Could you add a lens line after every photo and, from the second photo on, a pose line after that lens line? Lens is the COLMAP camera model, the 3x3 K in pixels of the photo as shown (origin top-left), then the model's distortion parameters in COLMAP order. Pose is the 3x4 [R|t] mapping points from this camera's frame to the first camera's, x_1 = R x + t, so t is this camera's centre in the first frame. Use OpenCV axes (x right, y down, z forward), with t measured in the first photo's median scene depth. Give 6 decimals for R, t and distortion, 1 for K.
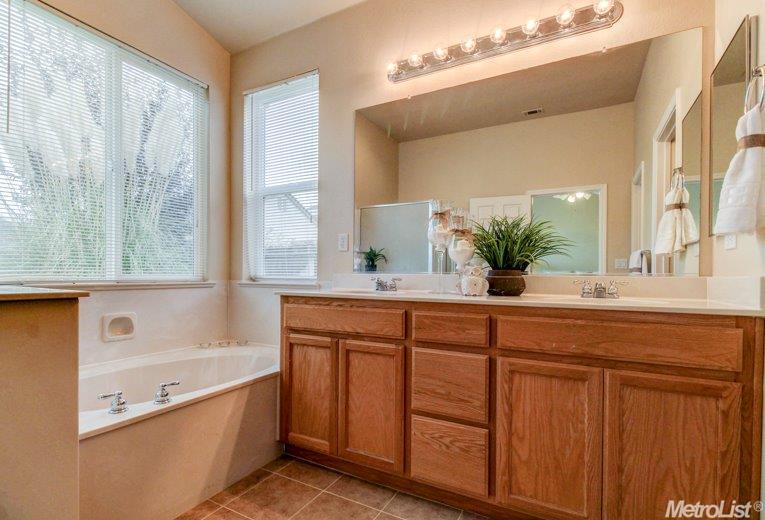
lens RADIAL K [[375.5, 0, 383.2], [0, 375.5, 277.1], [0, 0, 1]] dist [0.016809, -0.000315]
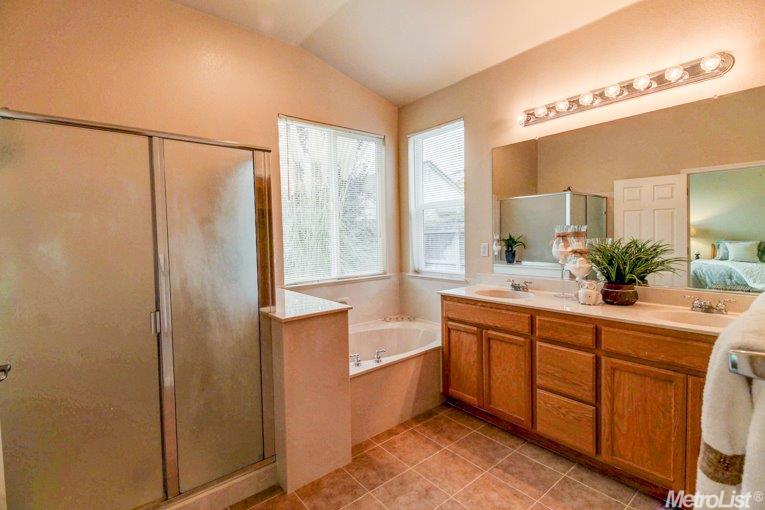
lens RADIAL K [[356.6, 0, 382.5], [0, 356.6, 247.8], [0, 0, 1]] dist [0.003853, -0.000281]
pose [[0.925060, -0.015251, -0.379515, 0.051023], [0.025050, 0.999468, 0.020895, -0.187935], [0.378995, -0.028836, 0.924949, -0.406203]]
